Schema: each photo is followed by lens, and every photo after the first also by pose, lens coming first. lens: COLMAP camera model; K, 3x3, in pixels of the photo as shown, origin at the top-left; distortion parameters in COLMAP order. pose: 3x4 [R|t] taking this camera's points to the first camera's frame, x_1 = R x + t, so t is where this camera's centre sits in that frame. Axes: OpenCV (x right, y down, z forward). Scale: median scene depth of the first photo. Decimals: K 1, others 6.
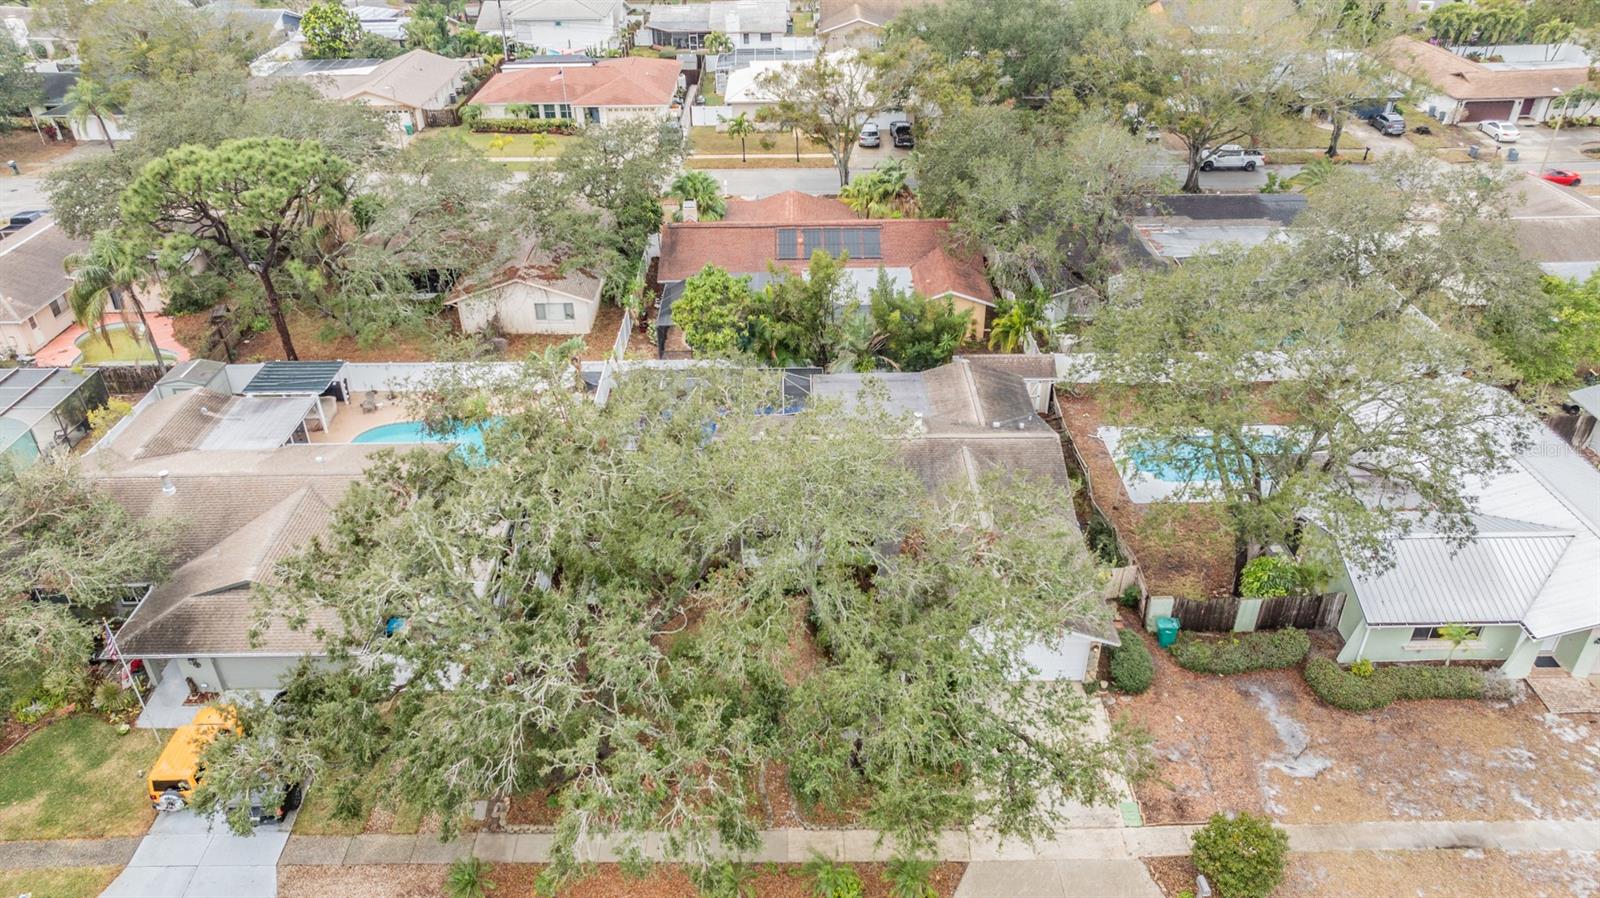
lens RADIAL K [[1118.2, 0, 800.0], [0, 1118.2, 449.0], [0, 0, 1]] dist [-0.002061, 0.000241]
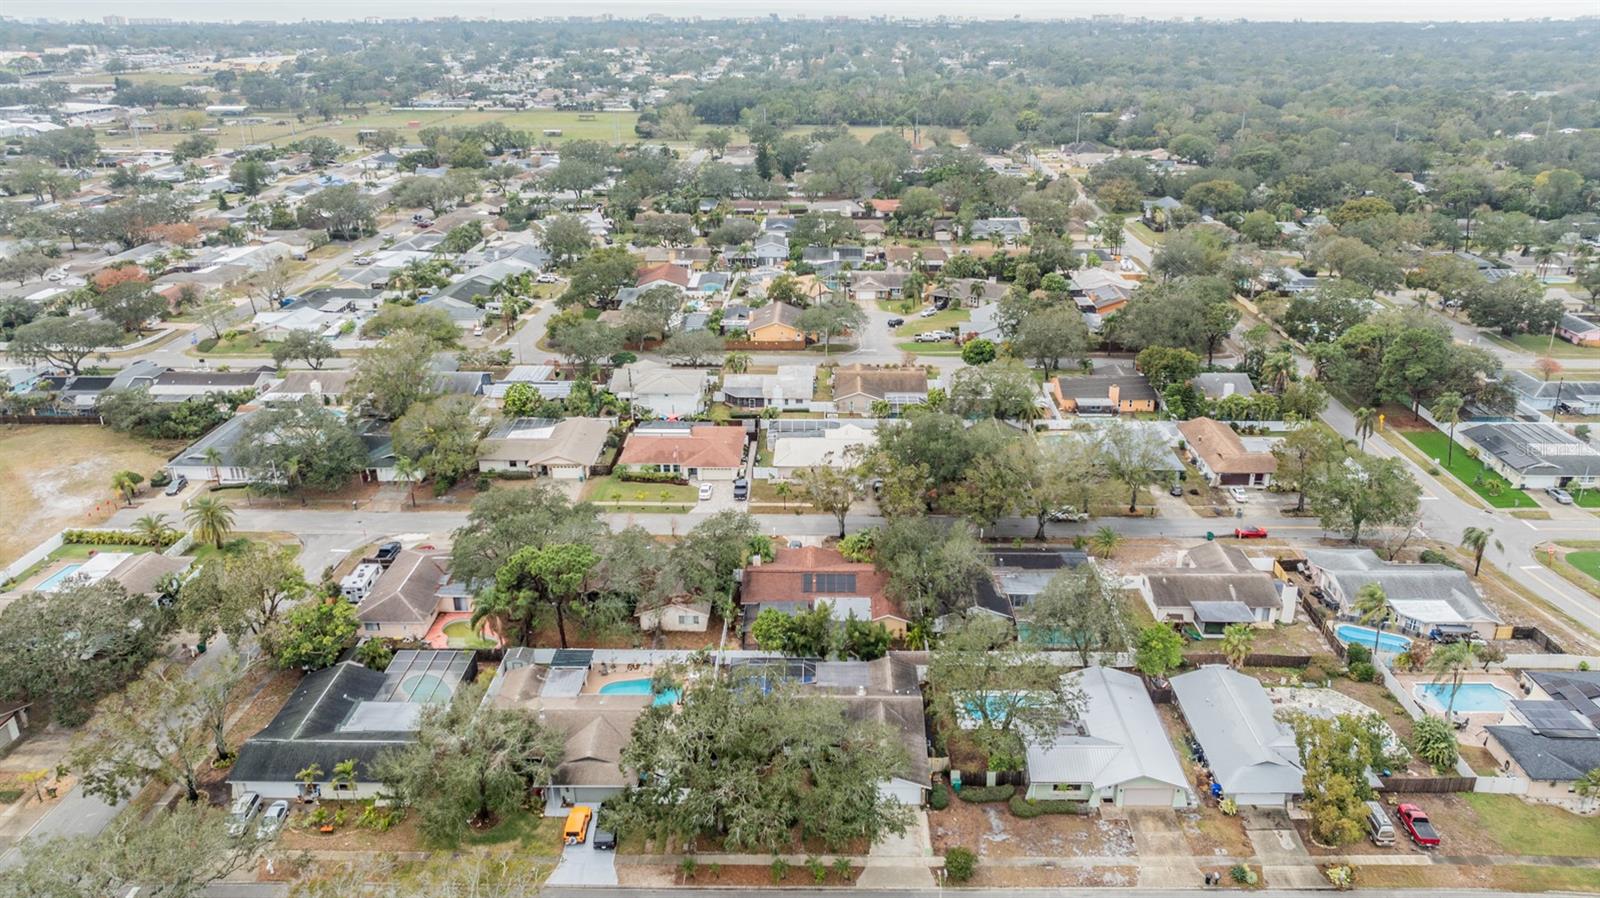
lens RADIAL K [[1138.0, 0, 796.6], [0, 1138.0, 394.6], [0, 0, 1]] dist [-0.001778, -0.000527]
pose [[0.999445, 0.008537, -0.032192, 0.036846], [-0.015173, 0.977169, -0.211923, -0.103238], [0.029648, 0.212293, 0.976756, -1.206524]]
